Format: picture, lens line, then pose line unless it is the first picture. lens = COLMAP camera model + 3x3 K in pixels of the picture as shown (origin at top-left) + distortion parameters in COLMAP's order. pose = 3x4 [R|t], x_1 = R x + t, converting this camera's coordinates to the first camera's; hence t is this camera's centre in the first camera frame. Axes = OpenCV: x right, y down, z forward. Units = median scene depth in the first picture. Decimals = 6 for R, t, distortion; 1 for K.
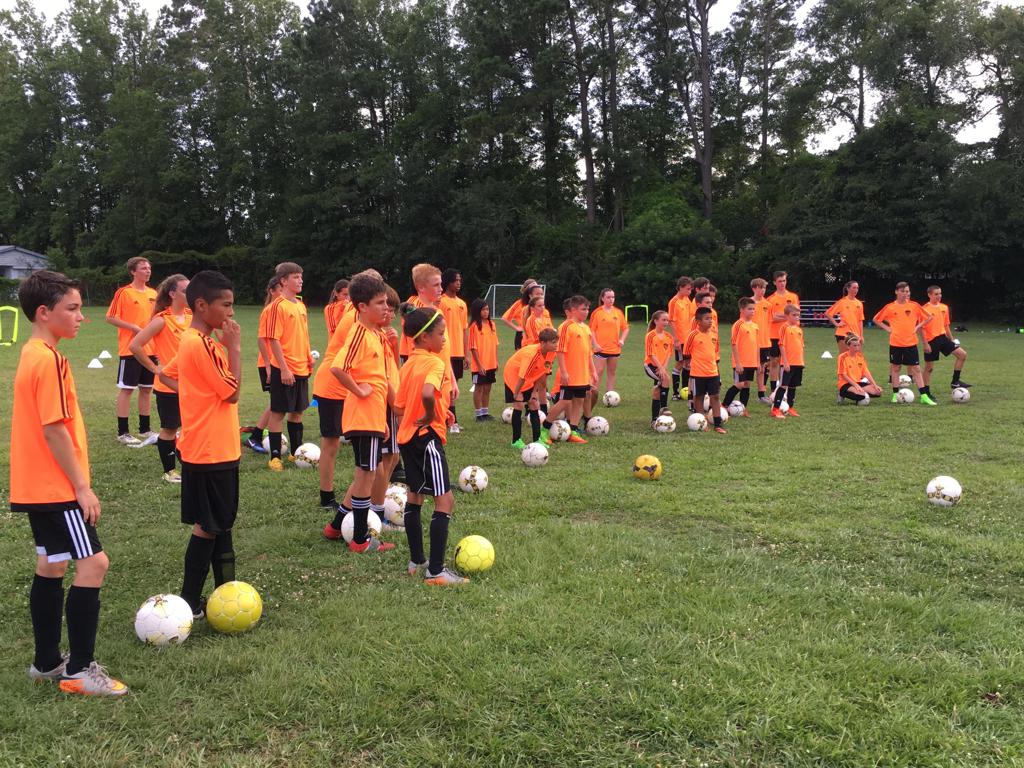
lens RADIAL K [[1055.7, 0, 505.4], [0, 1055.7, 386.2], [0, 0, 1]] dist [0.047235, 0.000000]
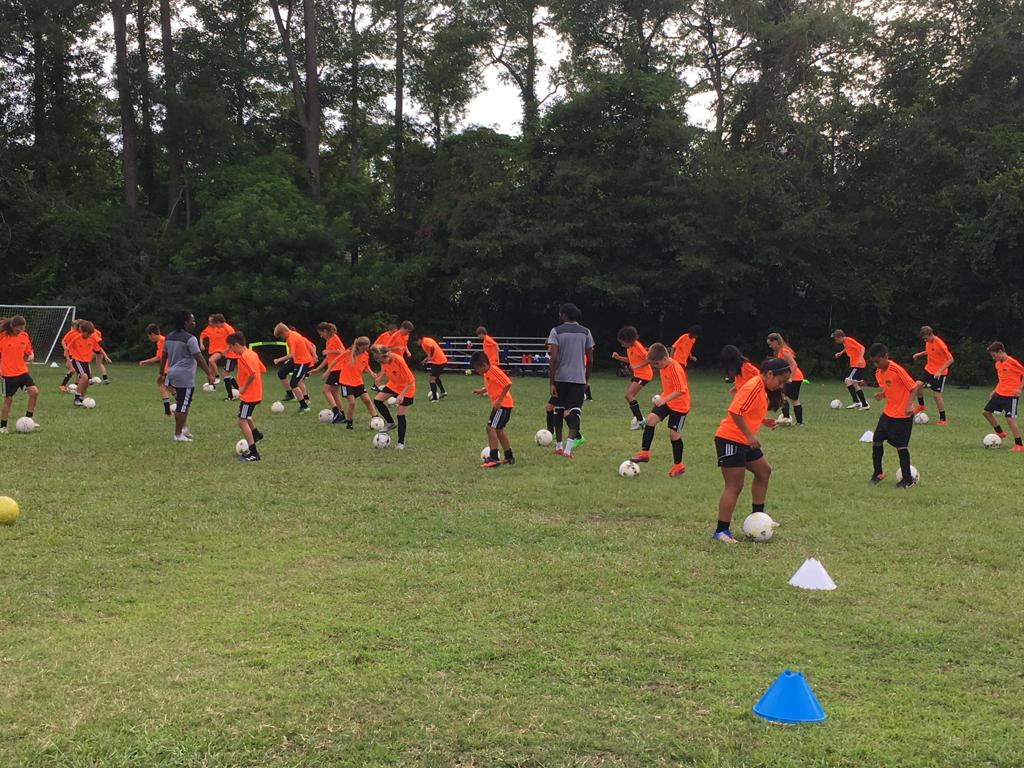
lens RADIAL K [[1460.9, 0, 519.9], [0, 1460.9, 374.7], [0, 0, 1]] dist [0.075291, 0.000000]
pose [[0.898701, -0.003598, 0.438546, -0.116654], [0.026742, 0.998555, -0.046610, -0.012027], [-0.437745, 0.053616, 0.897499, 0.150195]]
